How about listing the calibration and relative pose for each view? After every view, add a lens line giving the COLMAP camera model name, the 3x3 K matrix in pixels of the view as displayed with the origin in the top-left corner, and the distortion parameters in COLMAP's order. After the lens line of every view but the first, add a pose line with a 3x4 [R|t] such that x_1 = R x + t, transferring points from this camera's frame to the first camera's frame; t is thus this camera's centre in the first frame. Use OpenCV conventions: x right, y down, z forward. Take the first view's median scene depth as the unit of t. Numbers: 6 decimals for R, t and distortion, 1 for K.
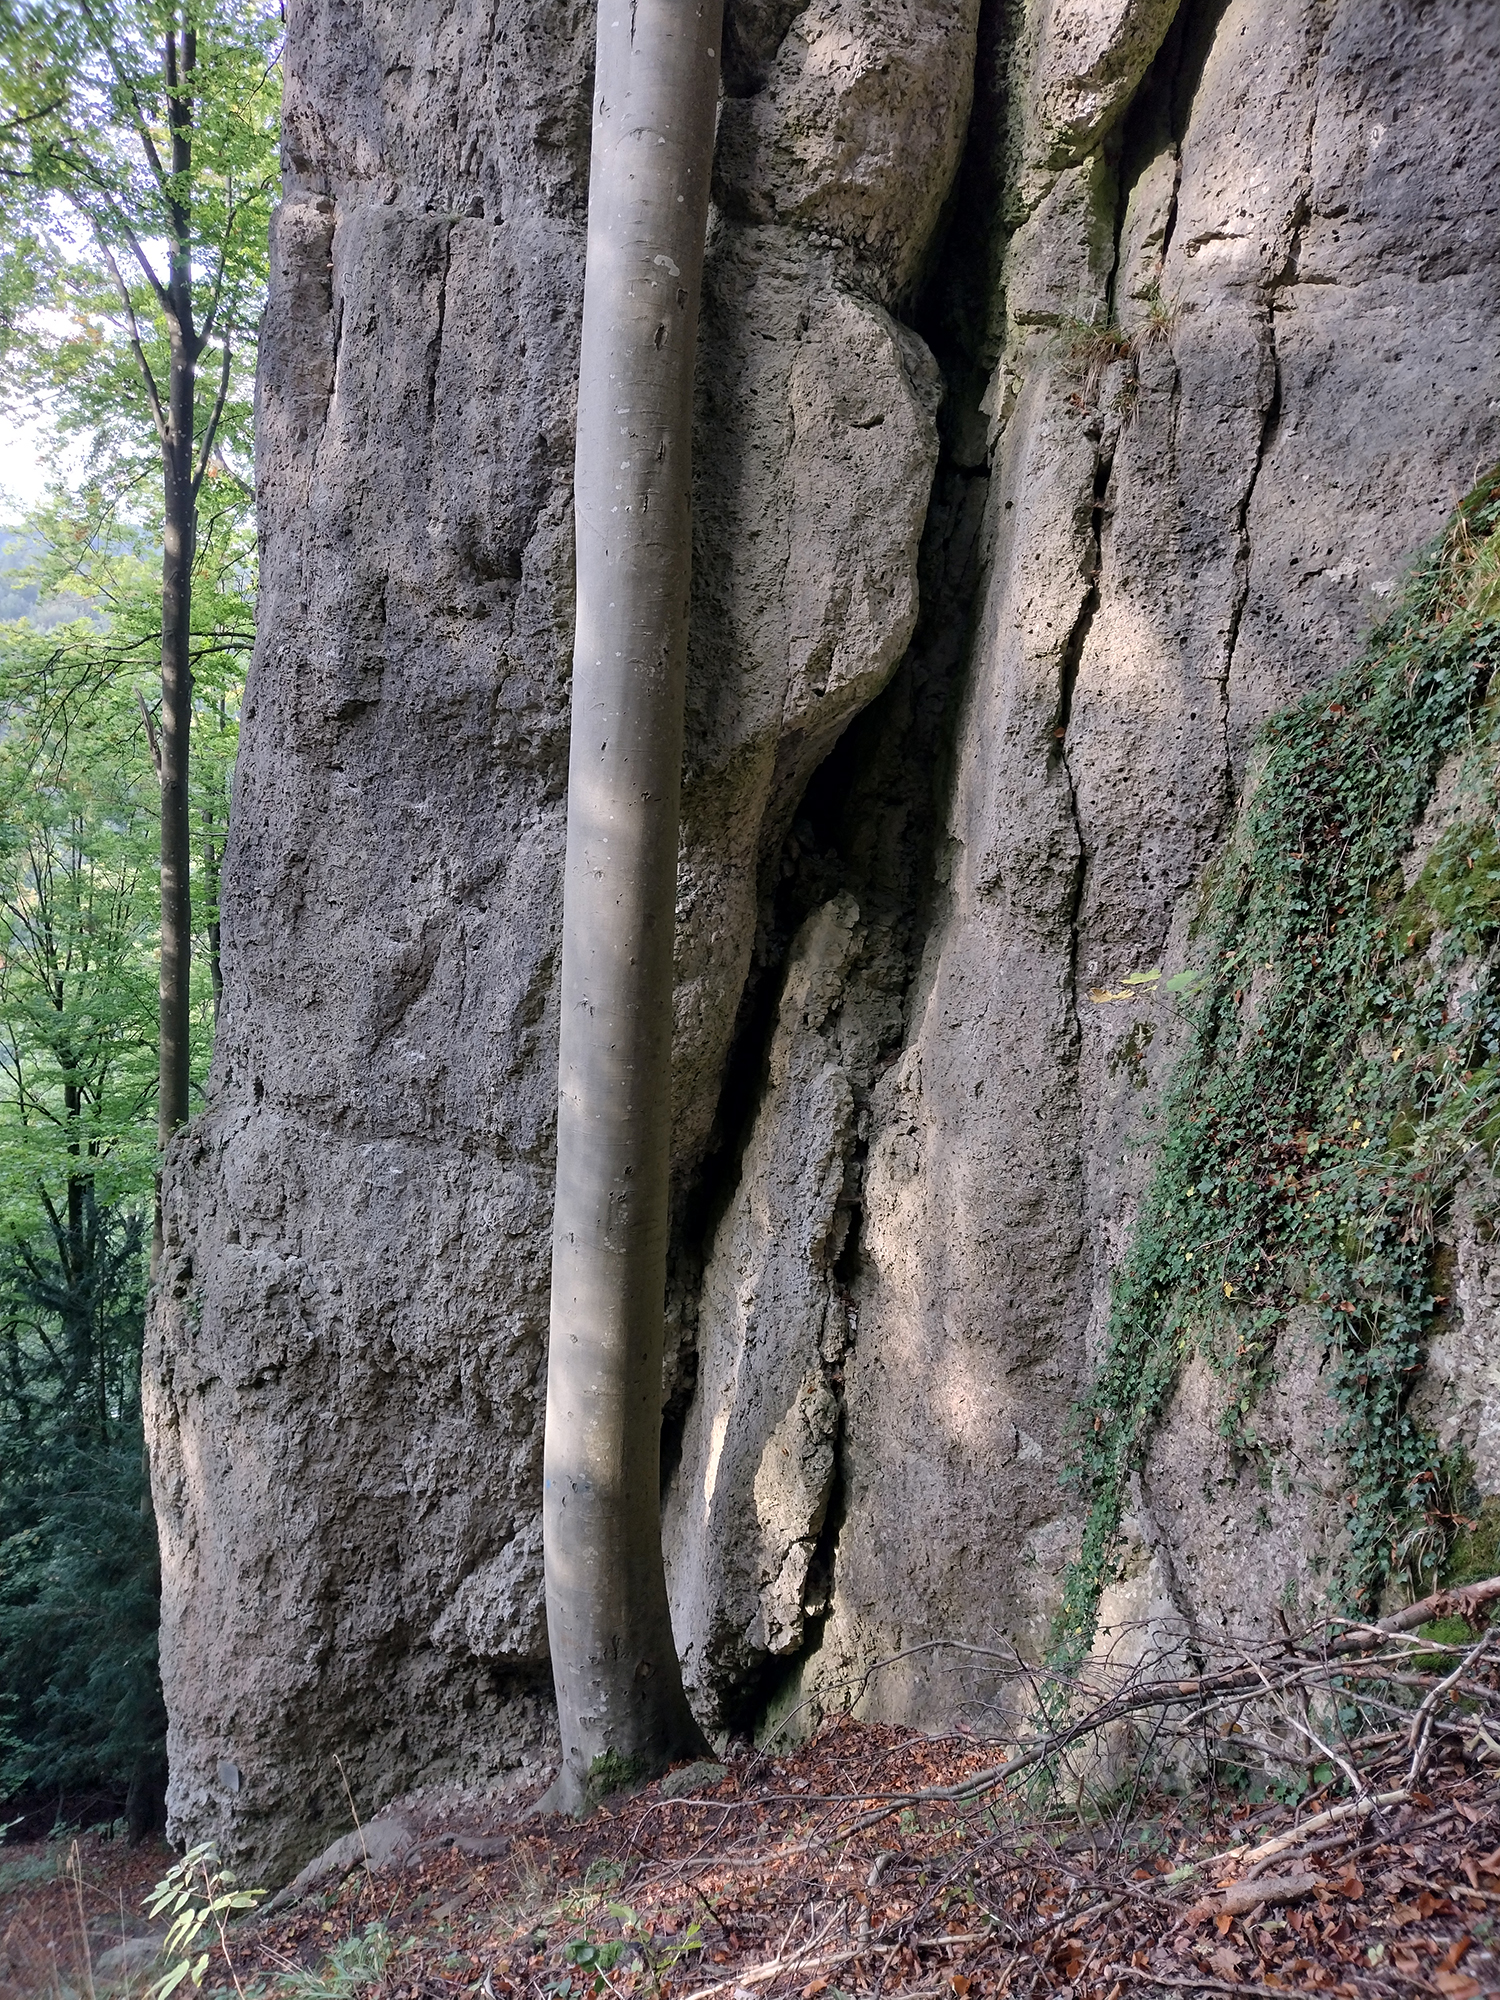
lens RADIAL K [[1470.2, 0, 741.4], [0, 1470.2, 998.7], [0, 0, 1]] dist [0.108678, -0.184929]
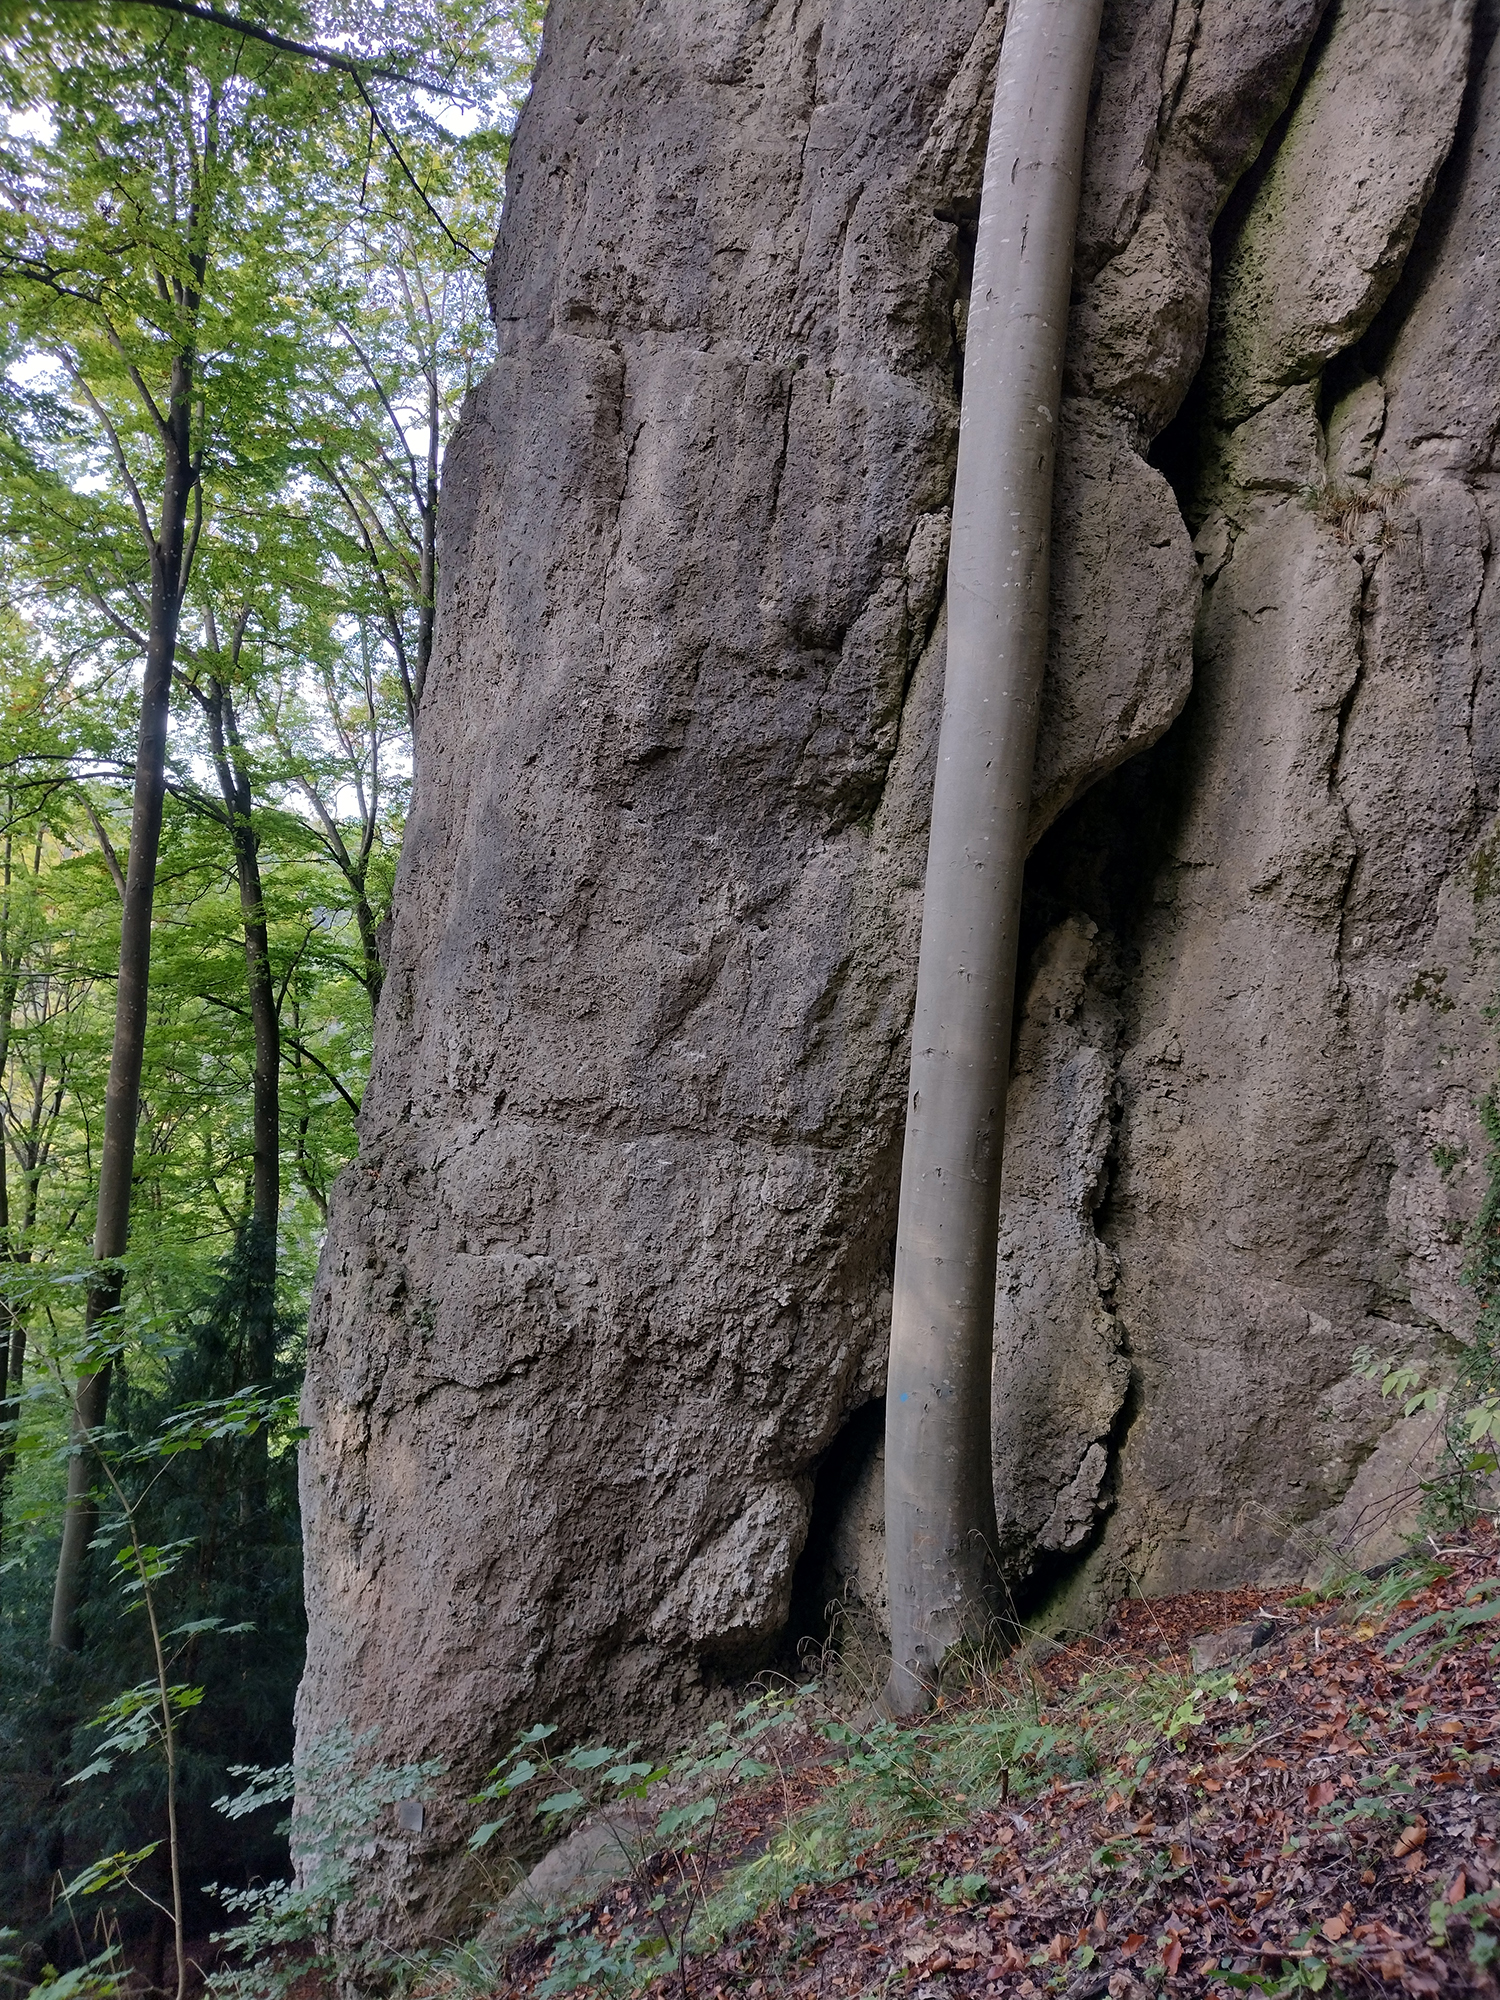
lens RADIAL K [[1470.2, 0, 741.4], [0, 1470.2, 998.7], [0, 0, 1]] dist [0.108678, -0.184929]
pose [[0.964680, 0.021283, 0.262562, -0.513240], [0.017692, 0.989246, -0.145187, 0.169782], [-0.262828, 0.144705, 0.953930, -0.098848]]
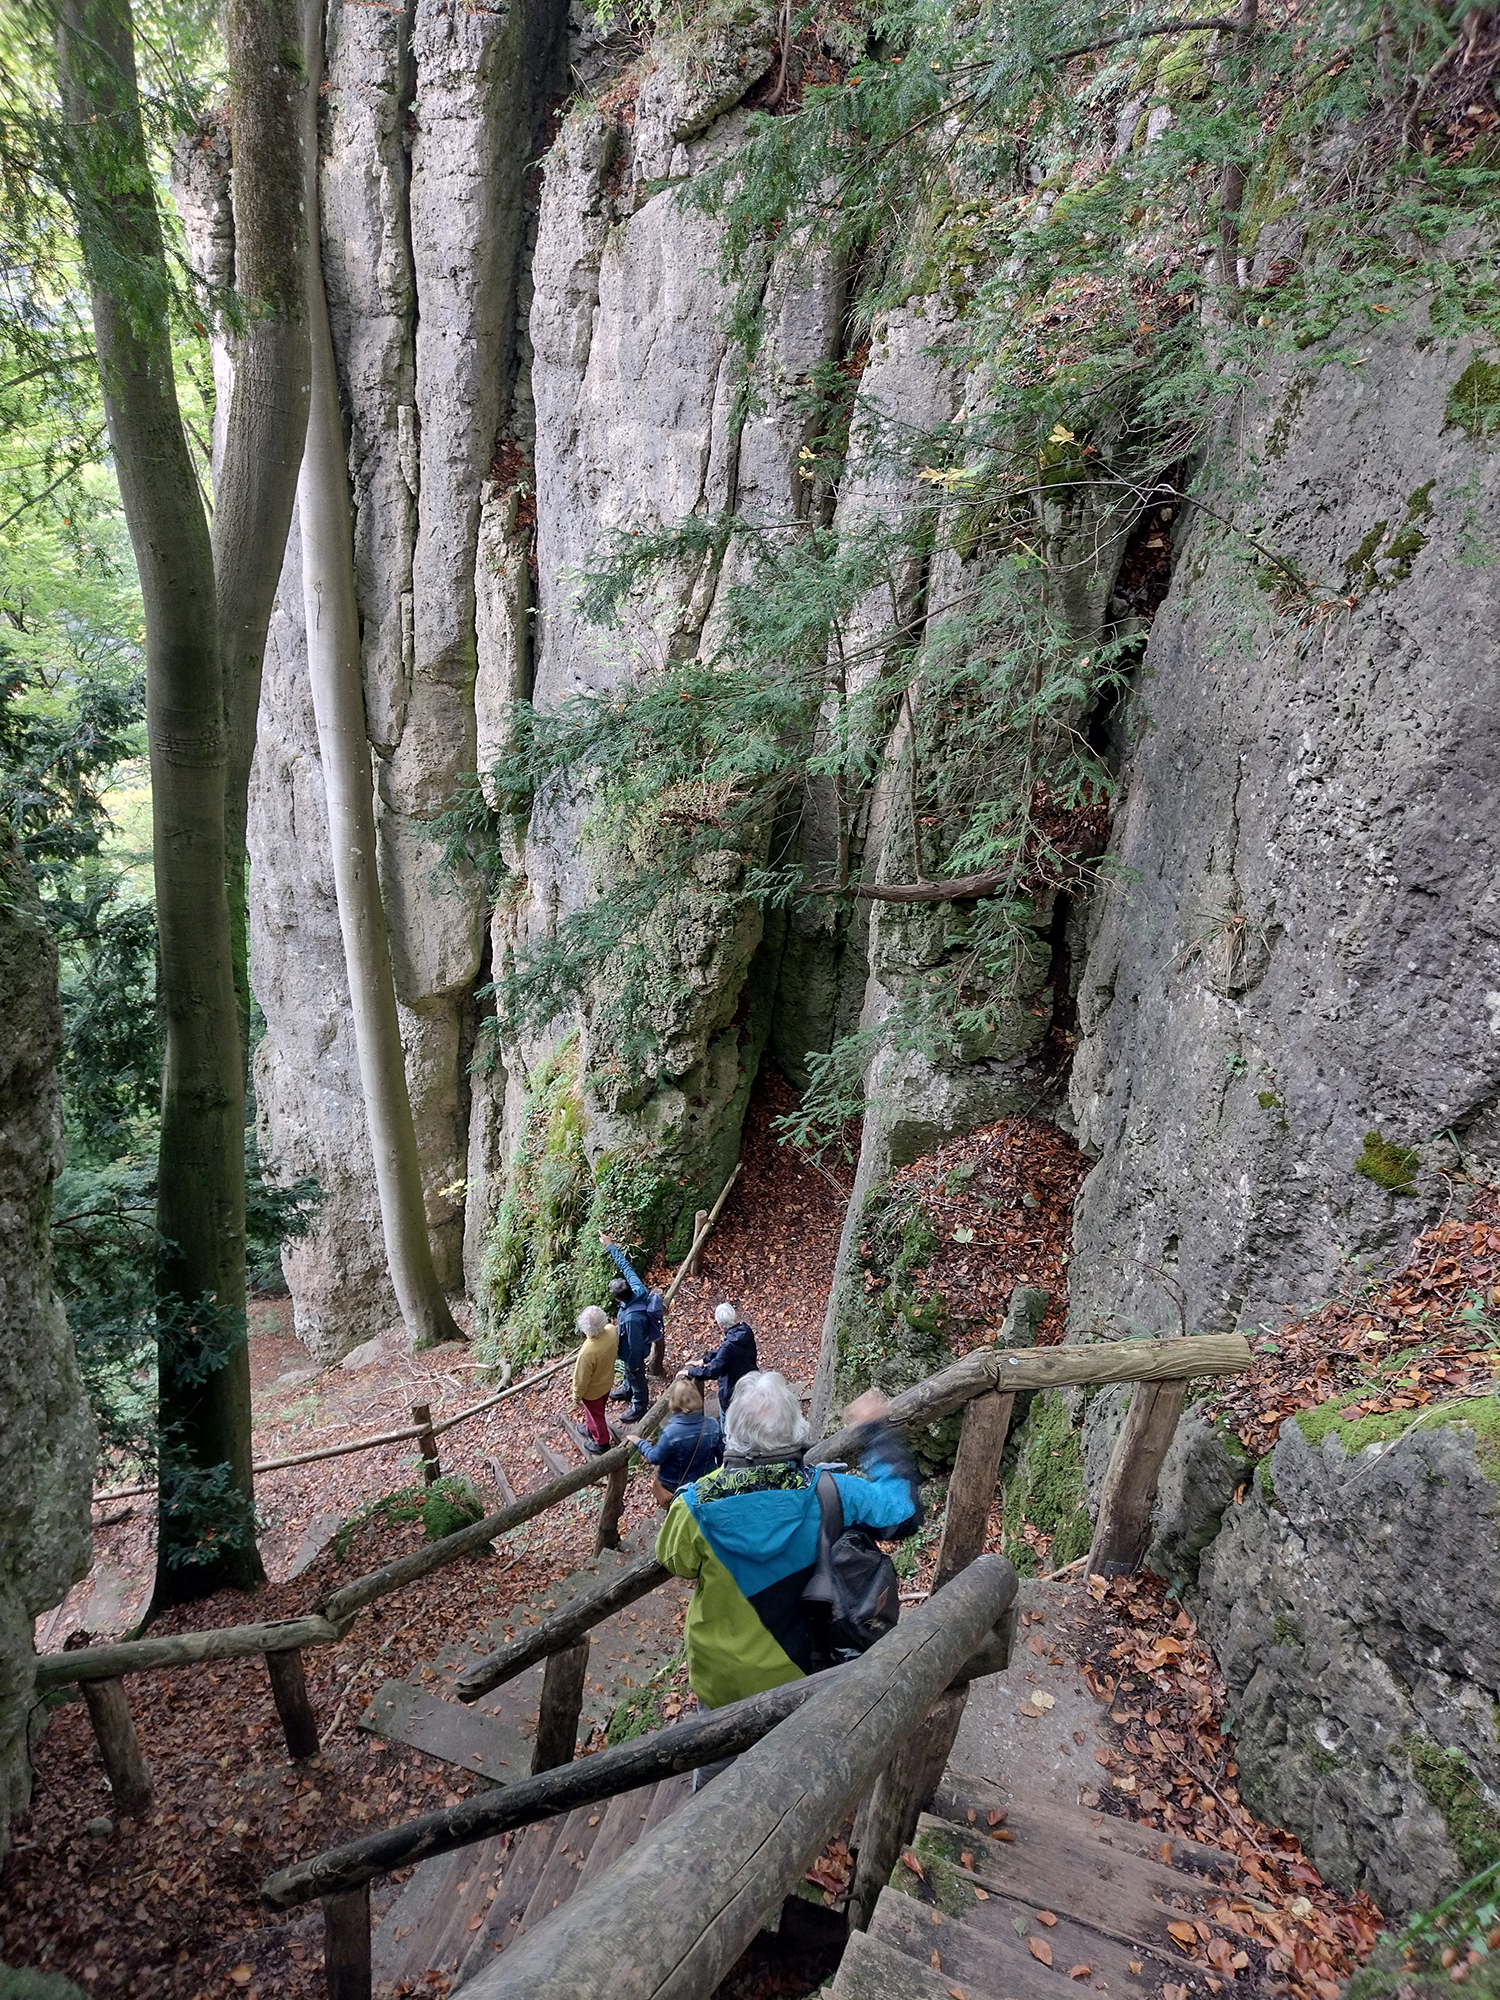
lens RADIAL K [[1470.2, 0, 741.4], [0, 1470.2, 998.7], [0, 0, 1]] dist [0.108678, -0.184929]
pose [[0.989710, 0.024010, -0.141062, 0.773543], [0.024524, 0.942773, 0.332533, -0.857598], [0.140973, -0.332570, 0.932483, -1.093742]]
